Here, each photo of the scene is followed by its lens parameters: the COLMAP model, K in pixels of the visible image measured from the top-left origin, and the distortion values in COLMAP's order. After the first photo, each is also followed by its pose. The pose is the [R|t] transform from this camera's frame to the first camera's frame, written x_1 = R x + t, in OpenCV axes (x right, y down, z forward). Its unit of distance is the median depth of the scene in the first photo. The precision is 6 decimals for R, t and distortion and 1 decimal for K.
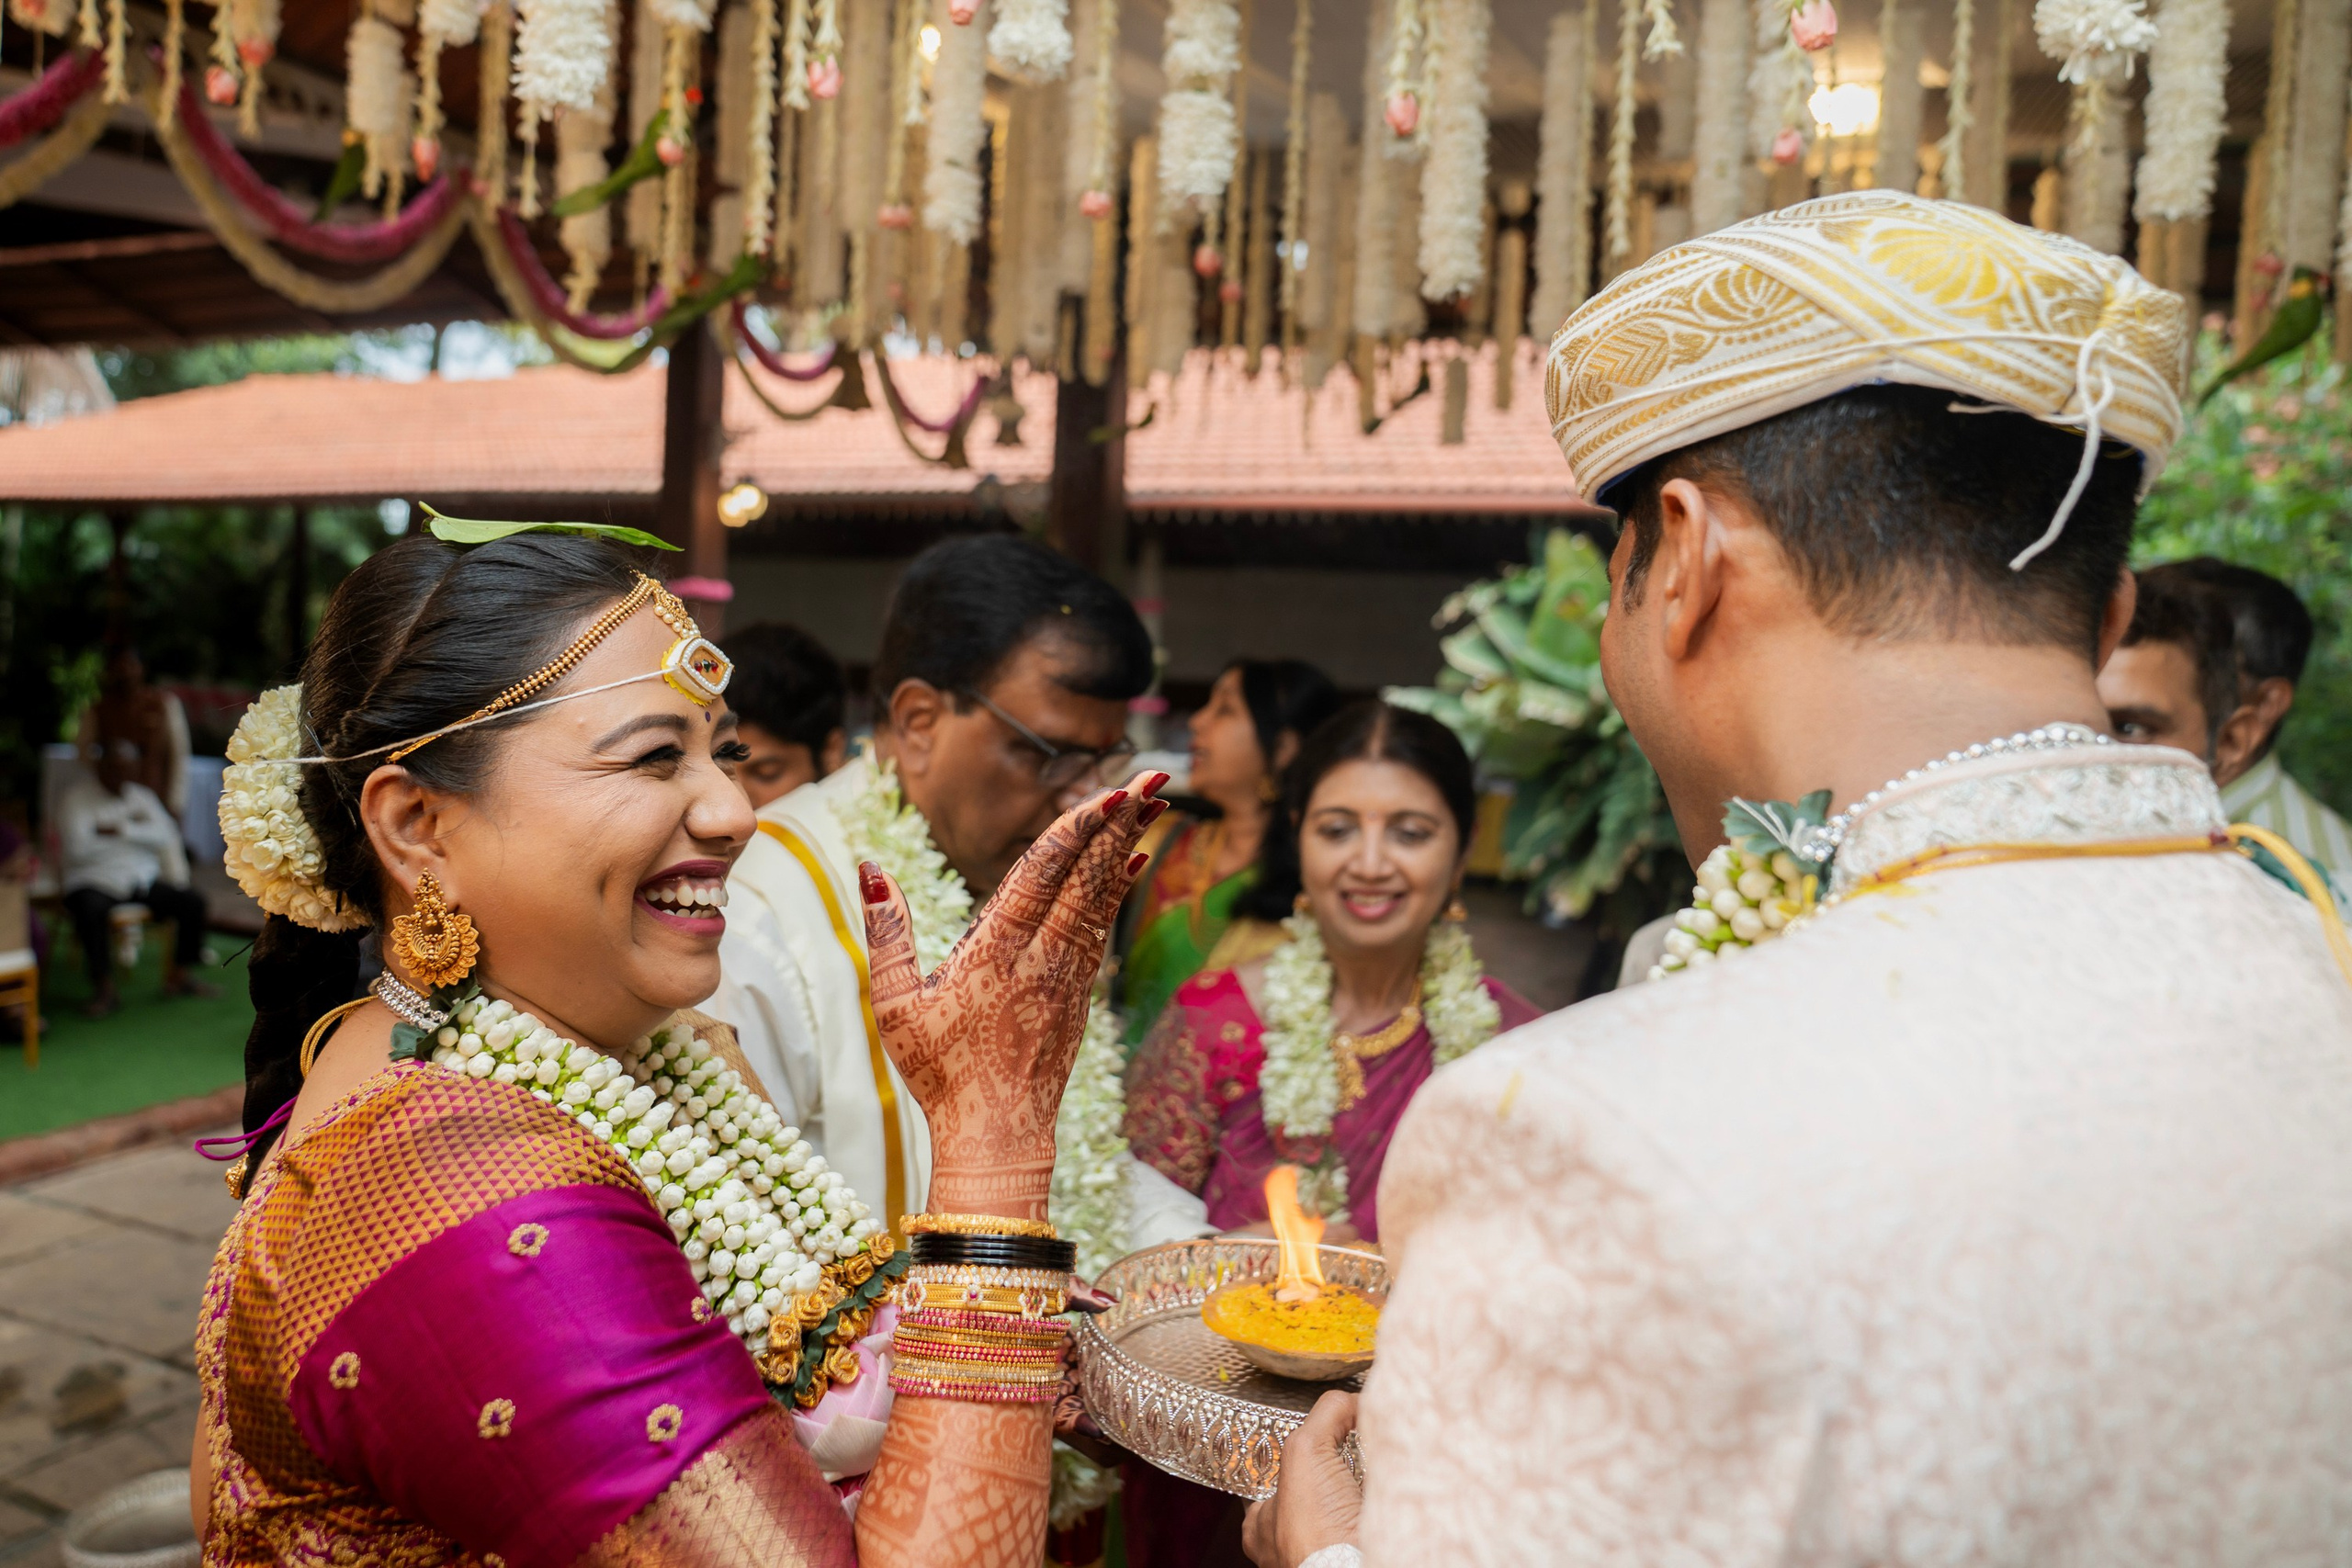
lens RADIAL K [[1609.2, 0, 1176.0], [0, 1609.2, 784.0], [0, 0, 1]] dist [0.006598, 0.003059]
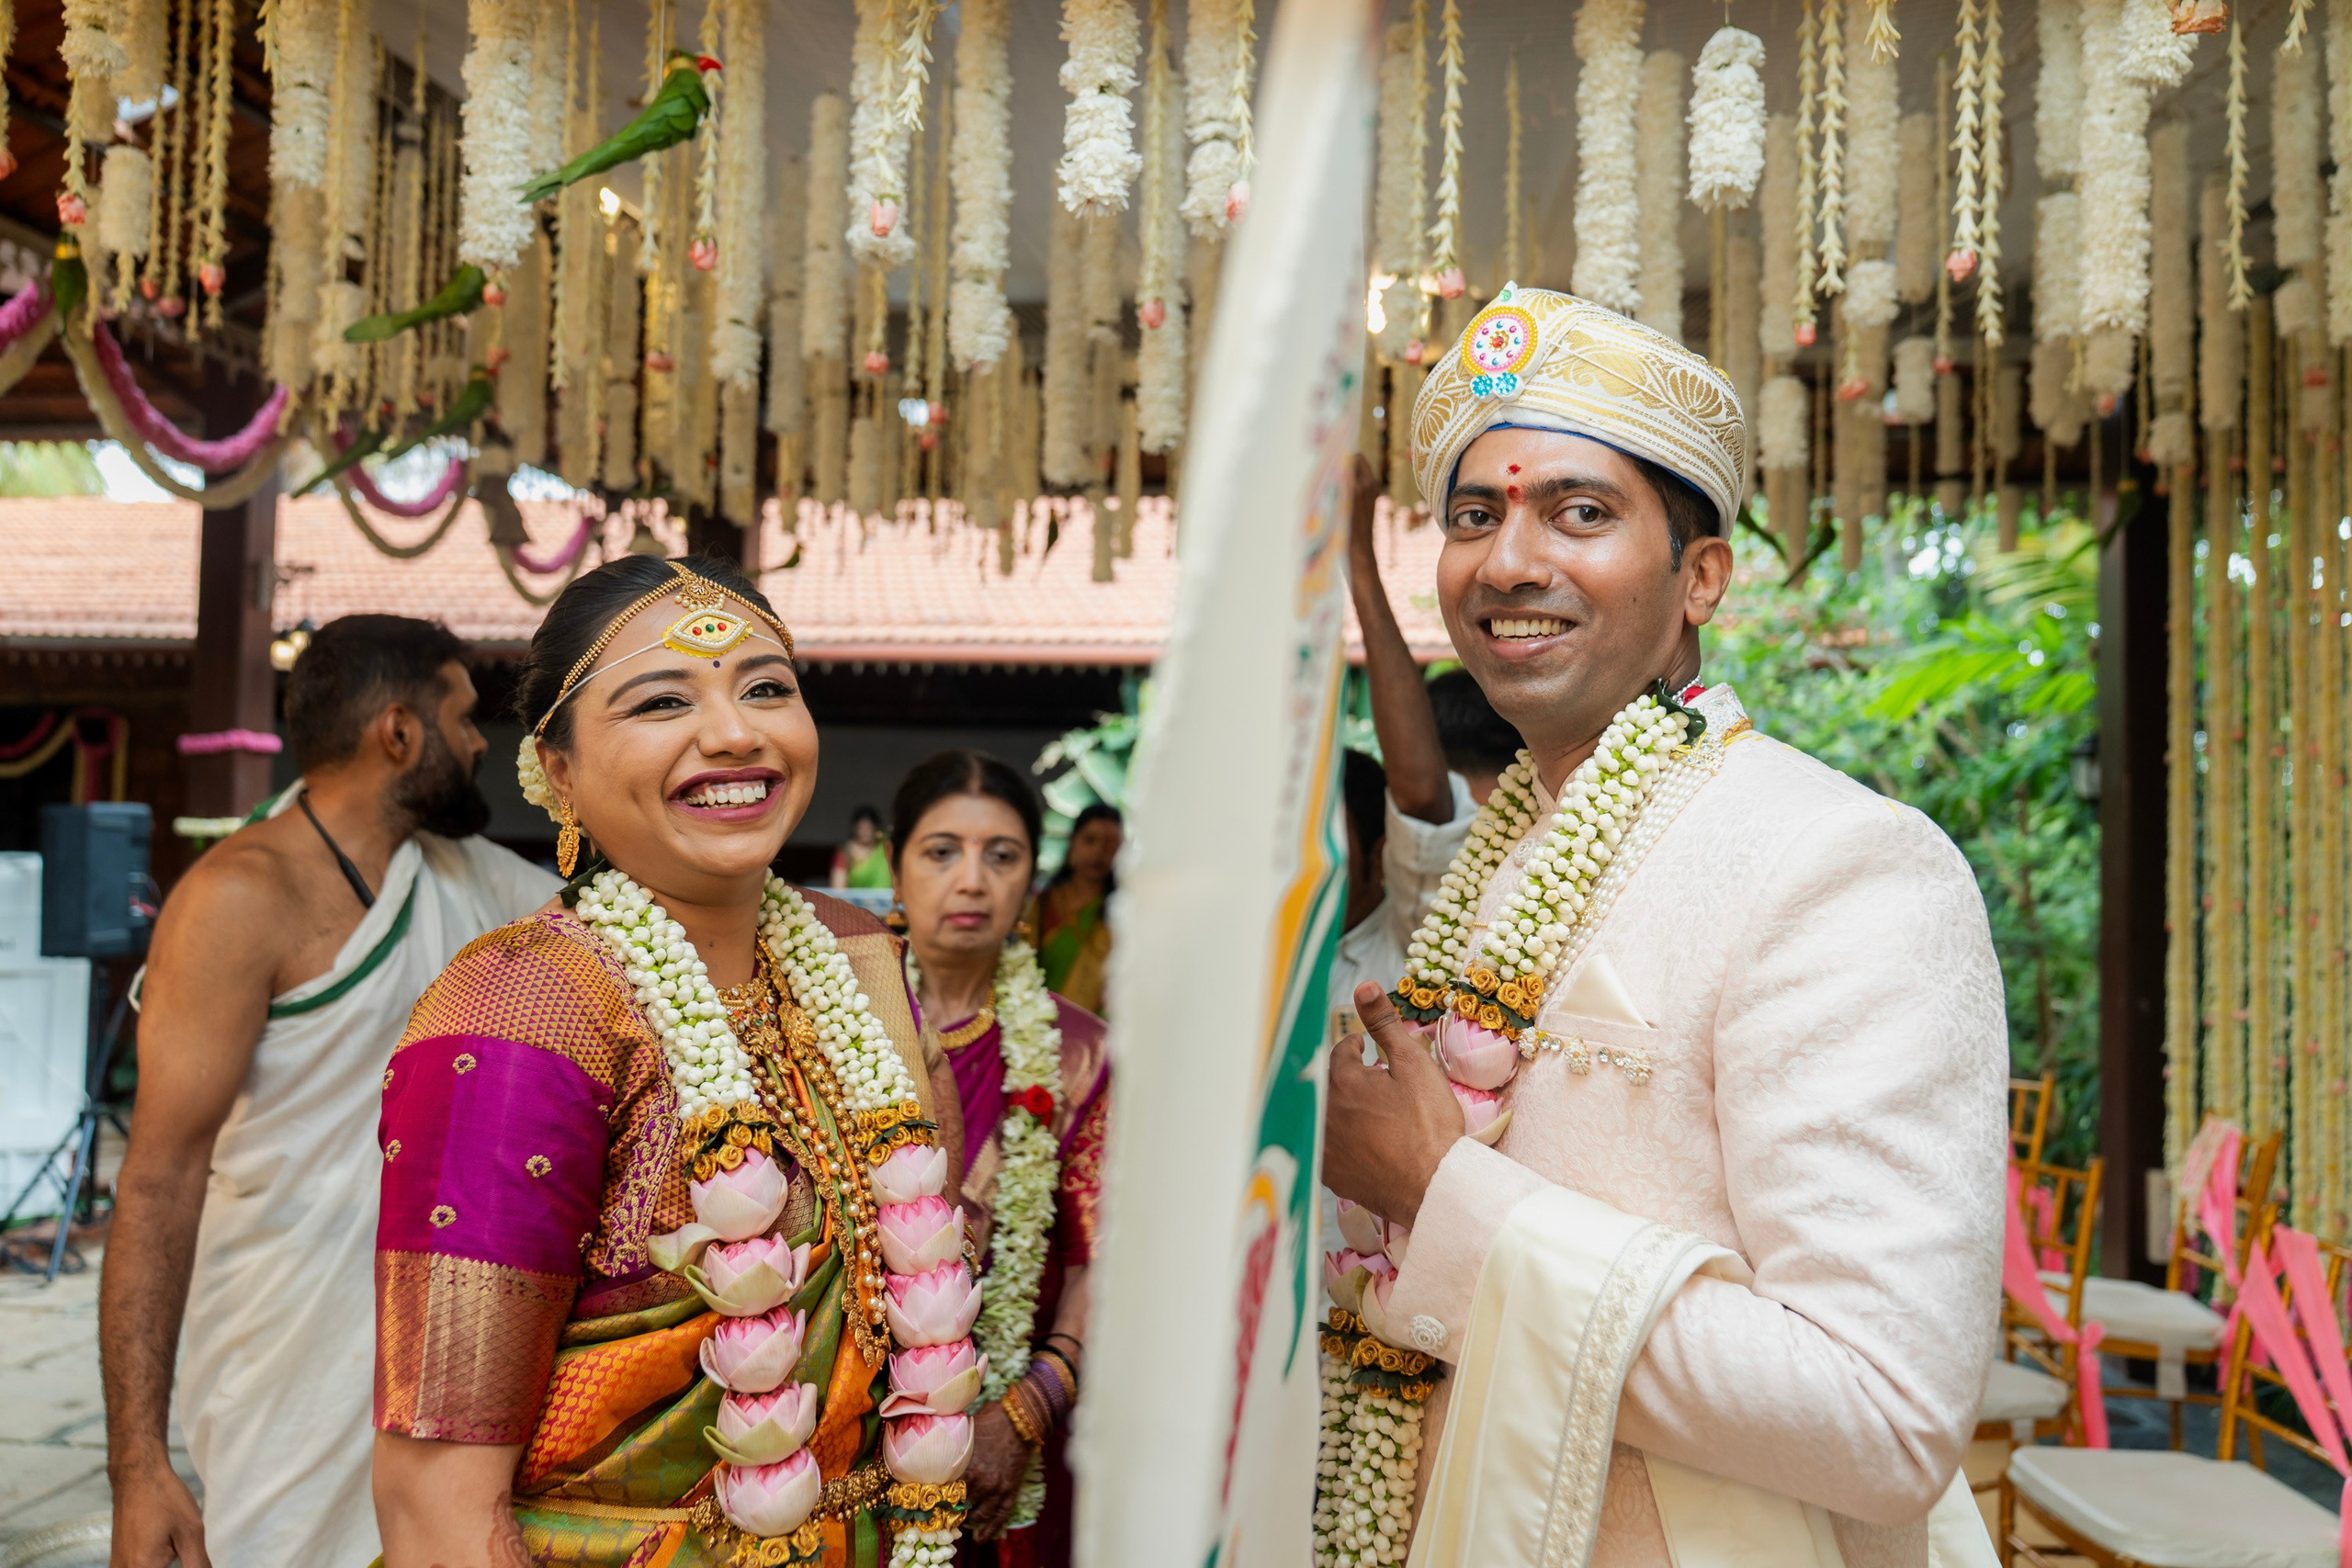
lens RADIAL K [[1756.9, 0, 1176.0], [0, 1756.9, 784.0], [0, 0, 1]] dist [0.005846, 0.004815]
pose [[0.959490, -0.010749, 0.281539, -0.102472], [0.042809, 0.993232, -0.107971, 0.051478], [-0.278473, 0.115650, 0.953456, -0.138226]]
